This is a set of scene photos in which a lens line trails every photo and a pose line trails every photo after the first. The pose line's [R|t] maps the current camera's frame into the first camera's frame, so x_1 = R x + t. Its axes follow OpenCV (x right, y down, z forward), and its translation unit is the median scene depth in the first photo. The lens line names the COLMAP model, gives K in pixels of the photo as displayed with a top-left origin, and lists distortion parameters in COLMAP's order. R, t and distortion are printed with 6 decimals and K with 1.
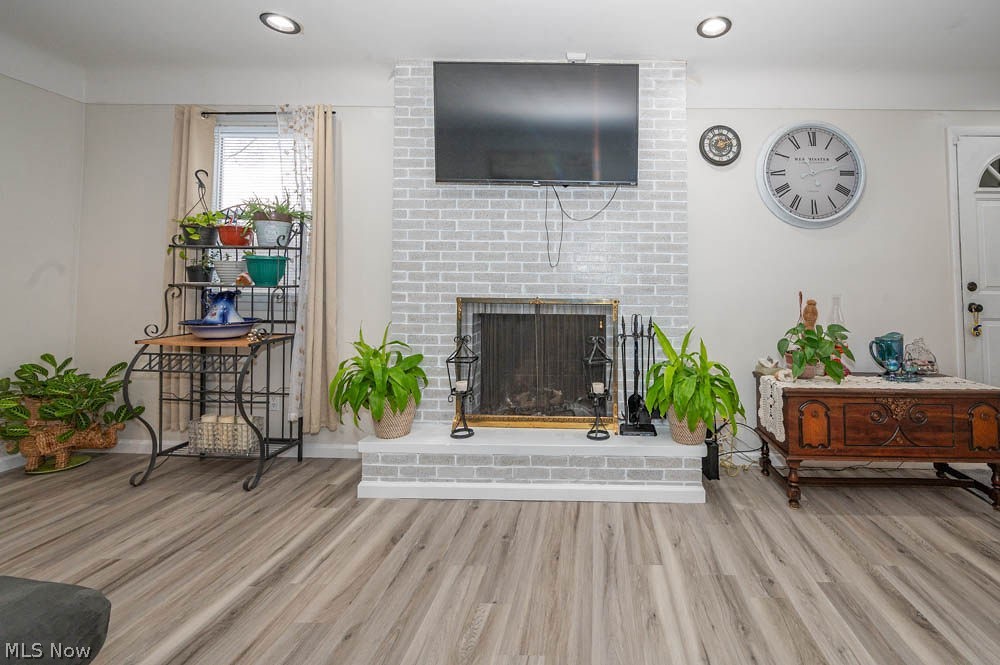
lens RADIAL K [[391.8, 0, 501.0], [0, 391.8, 268.2], [0, 0, 1]] dist [-0.000887, -0.000117]
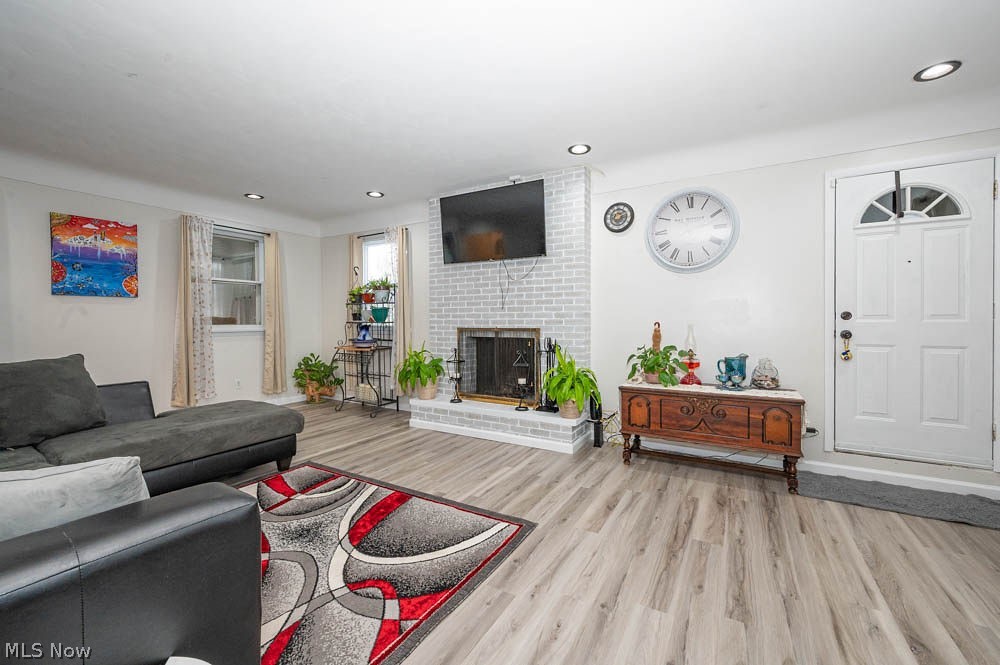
lens RADIAL K [[411.5, 0, 499.4], [0, 411.5, 315.4], [0, 0, 1]] dist [0.000207, -0.000023]
pose [[0.866049, -0.019373, -0.499584, 0.989315], [0.034787, 0.999162, 0.021559, -0.013976], [0.498748, -0.036050, 0.865997, -0.524711]]
